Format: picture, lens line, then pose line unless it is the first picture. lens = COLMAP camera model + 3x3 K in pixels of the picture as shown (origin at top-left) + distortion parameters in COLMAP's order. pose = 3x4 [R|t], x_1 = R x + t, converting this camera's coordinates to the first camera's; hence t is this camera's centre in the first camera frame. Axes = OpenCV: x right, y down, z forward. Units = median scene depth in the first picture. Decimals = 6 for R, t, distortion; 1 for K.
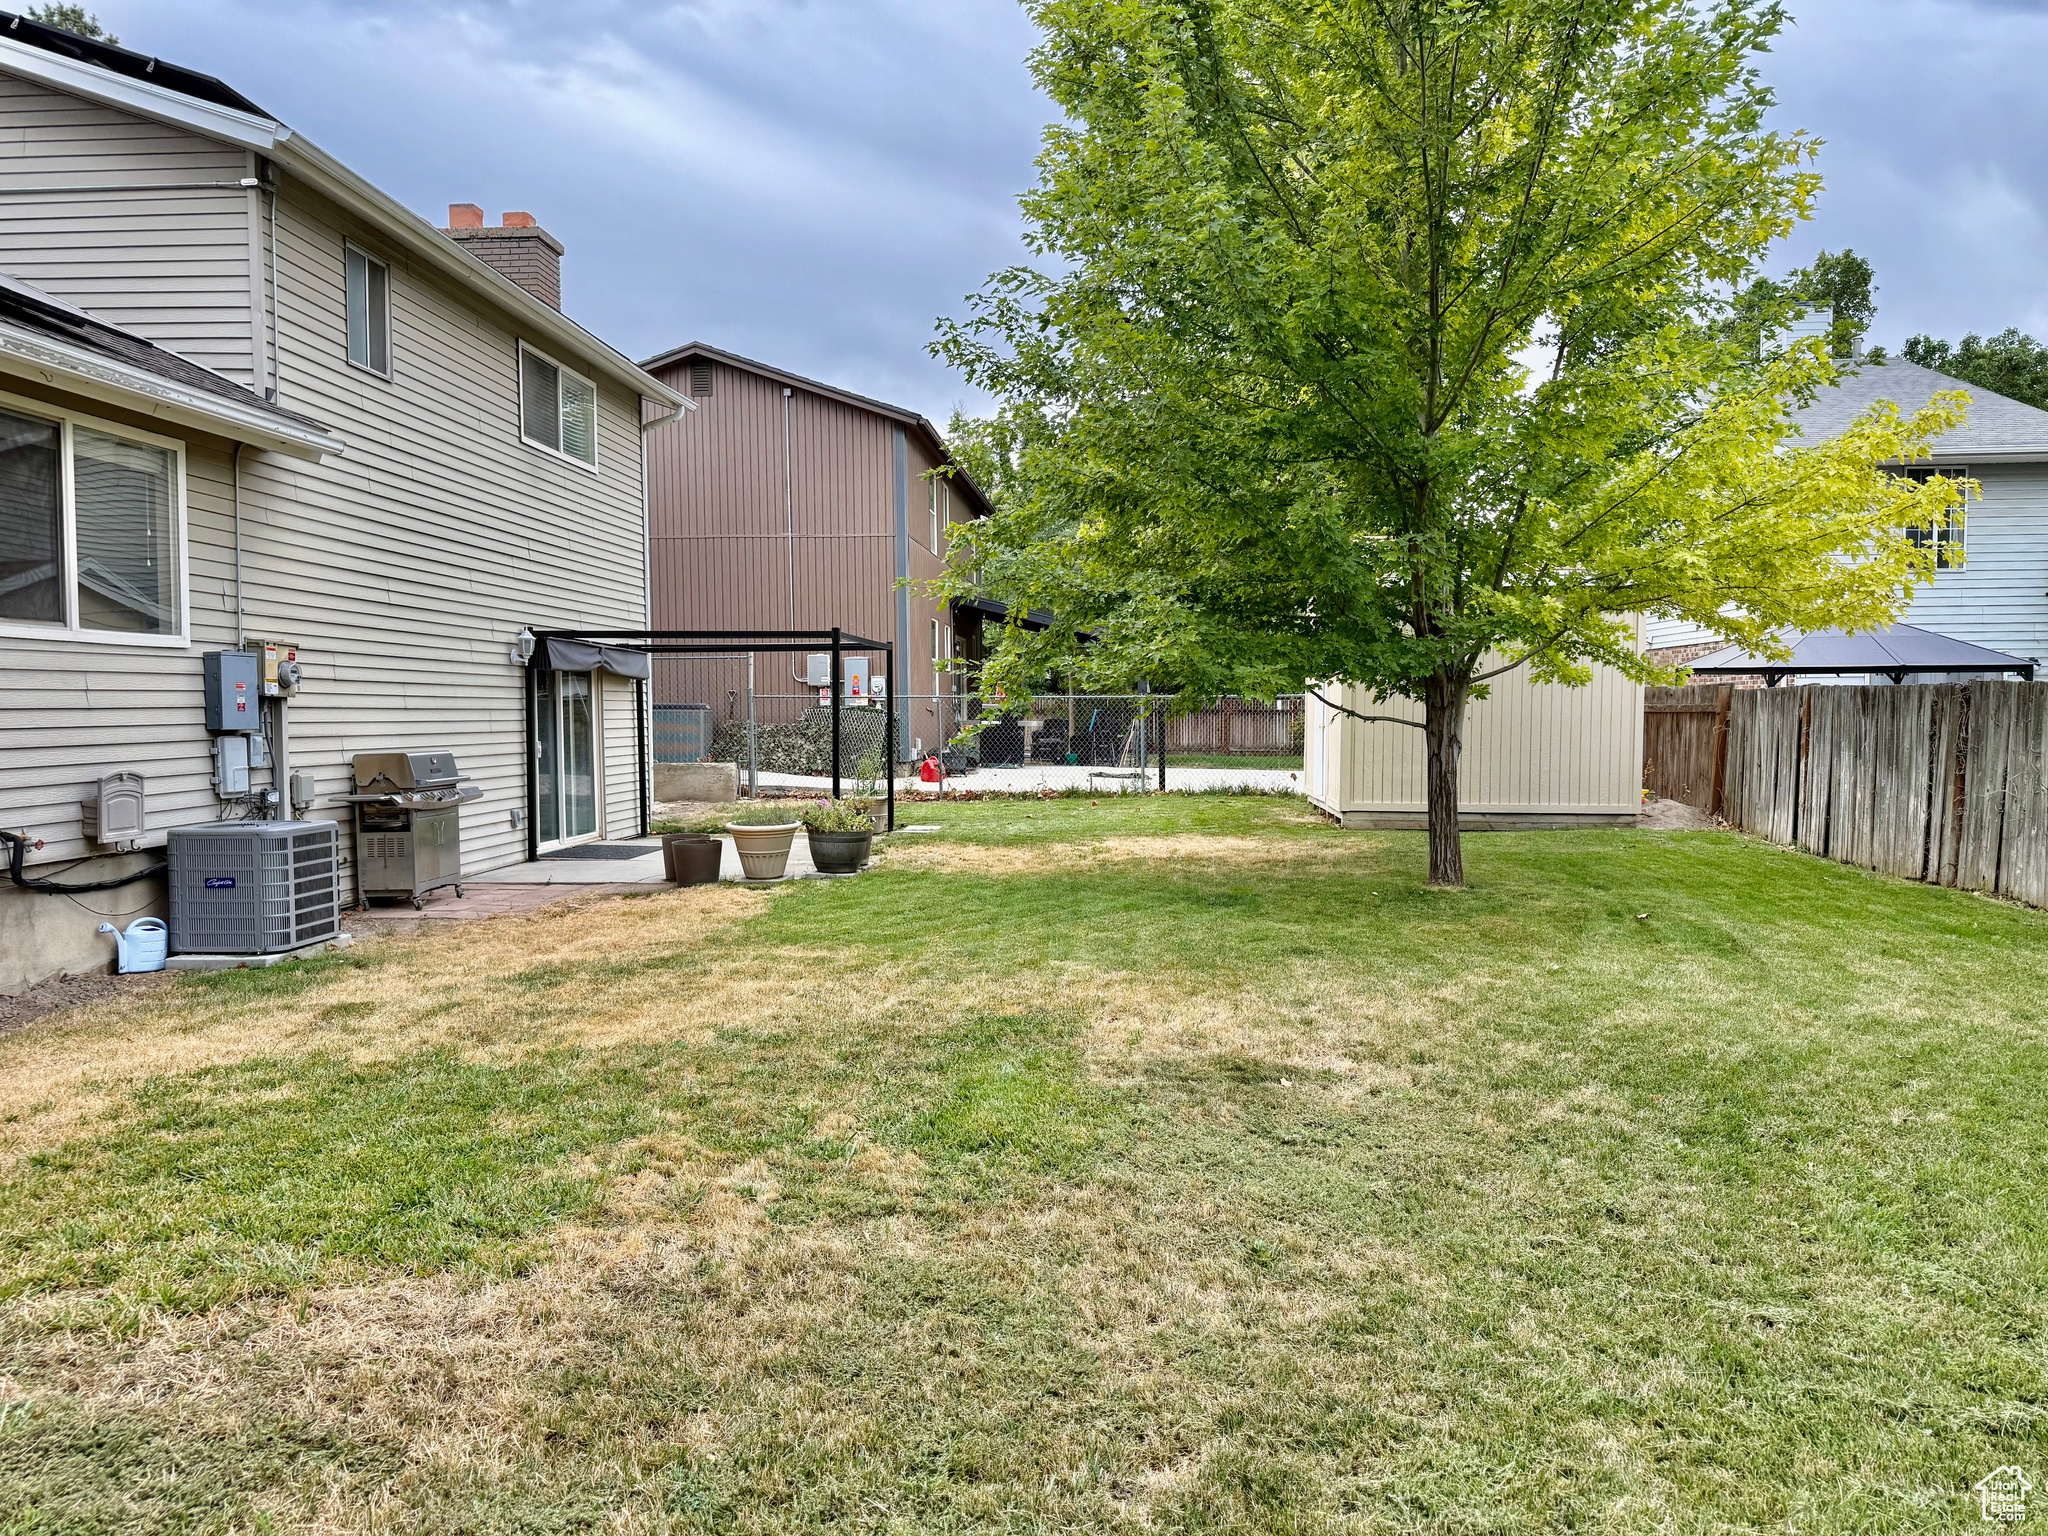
lens RADIAL K [[1439.1, 0, 1029.6], [0, 1439.1, 755.5], [0, 0, 1]] dist [0.104410, -0.120362]
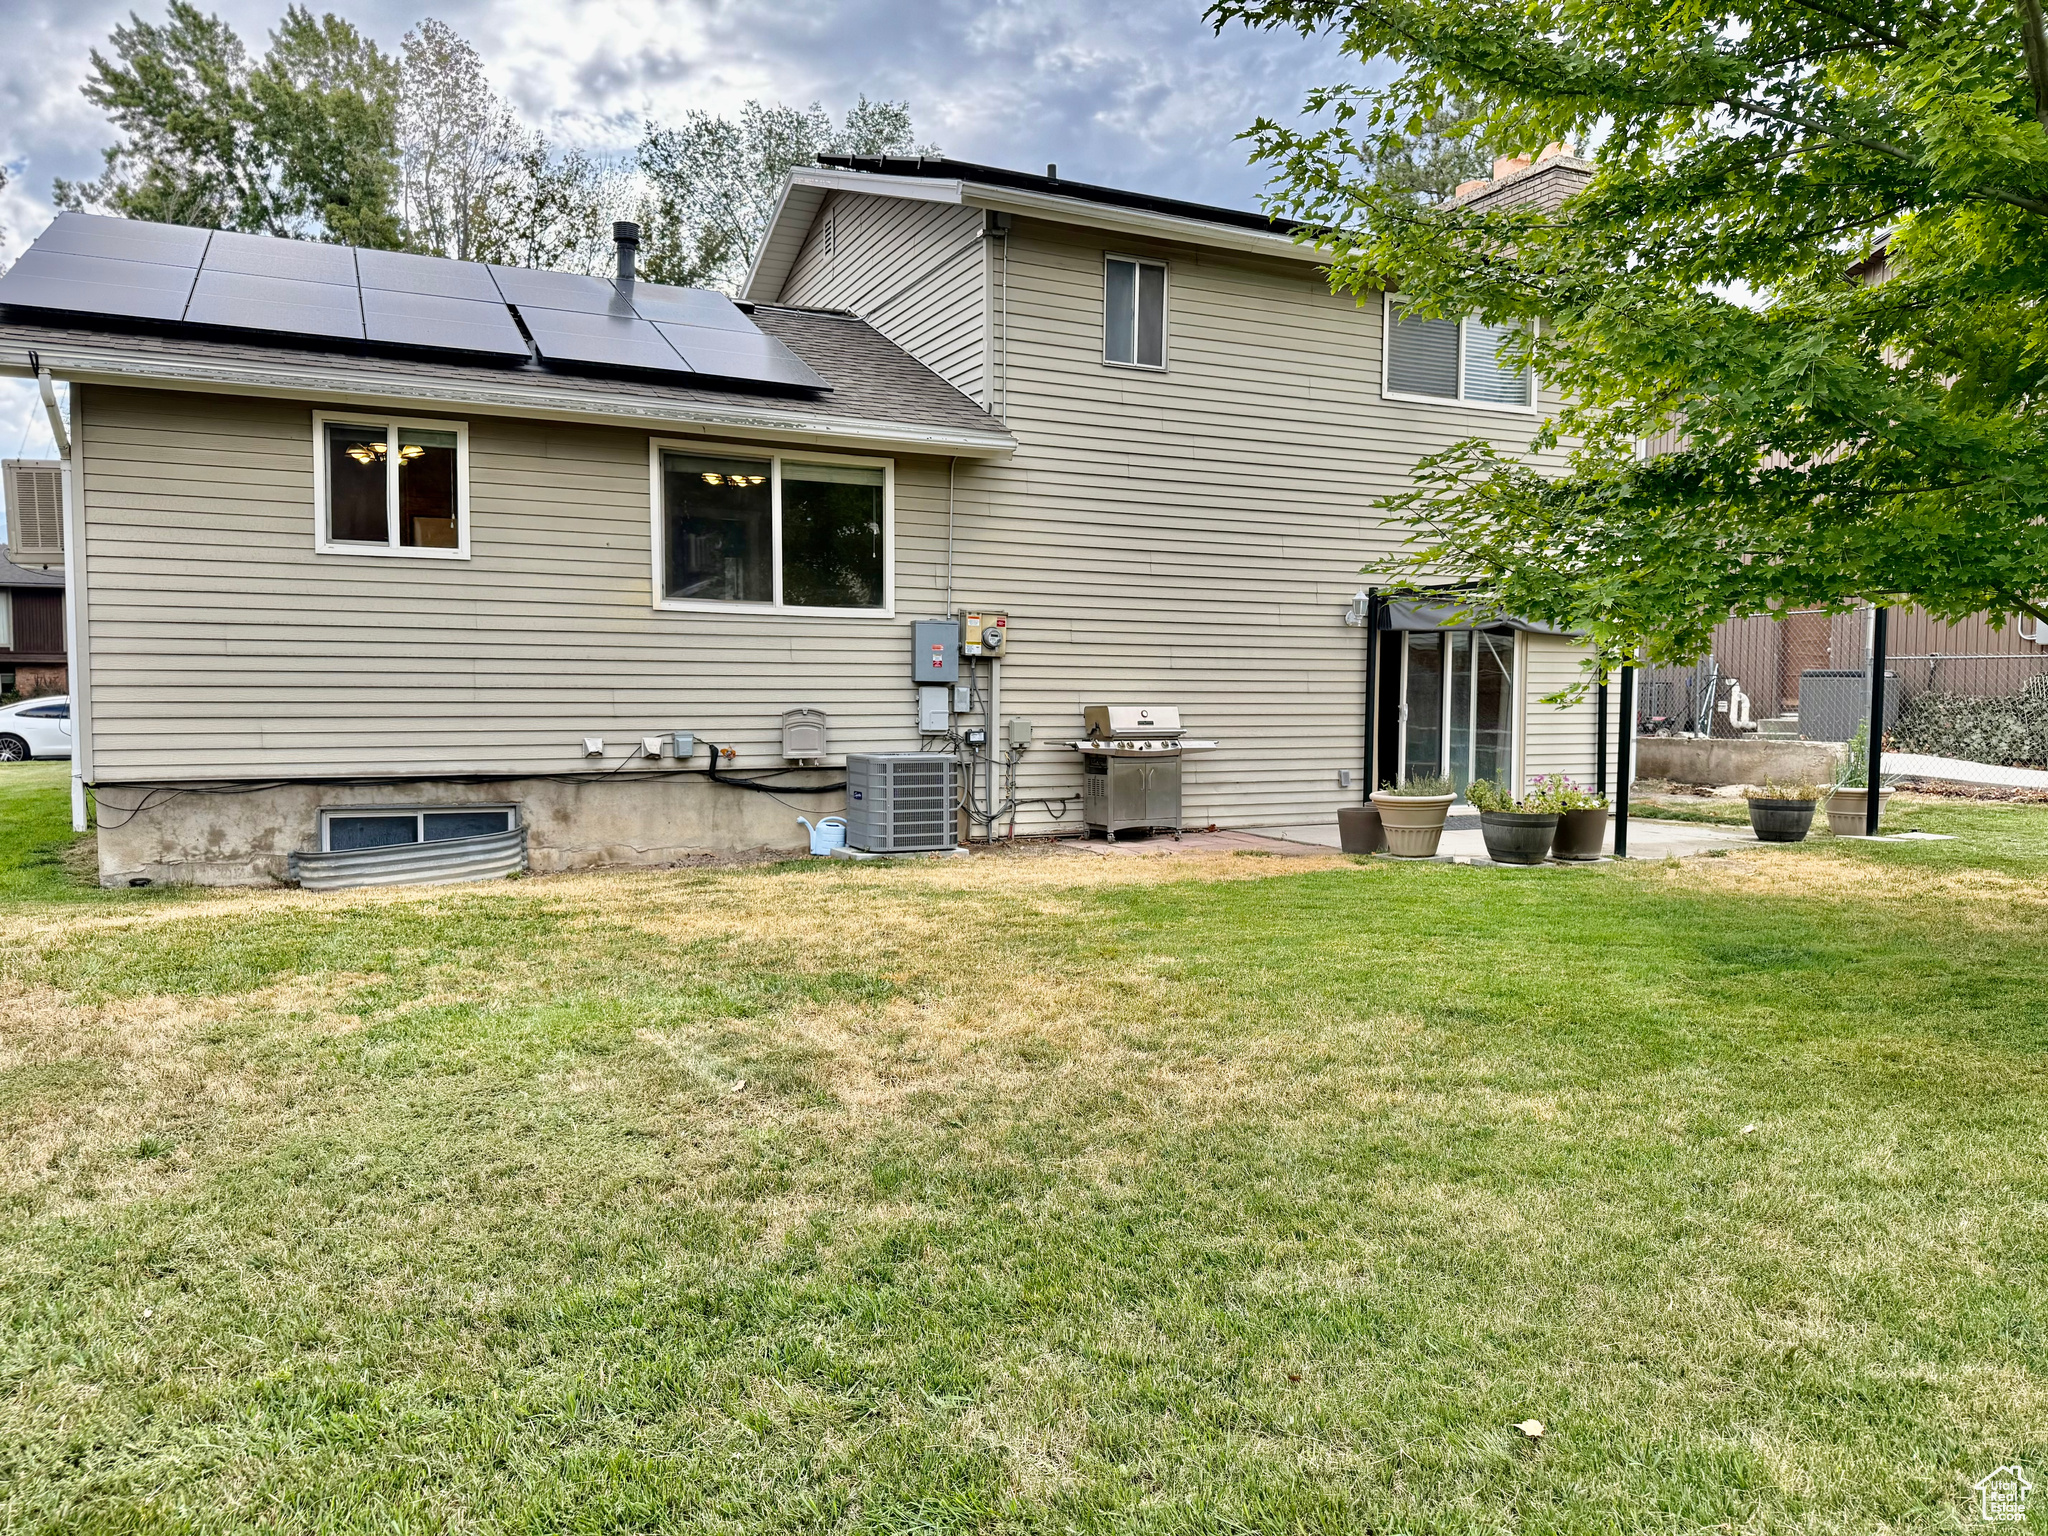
lens RADIAL K [[1439.1, 0, 1025.7], [0, 1439.1, 787.7], [0, 0, 1]] dist [0.104410, -0.120362]
pose [[0.488669, 0.062986, -0.870193, 0.592367], [-0.034600, 0.998005, 0.052808, 0.005662], [0.871783, 0.004303, 0.489874, 0.453009]]
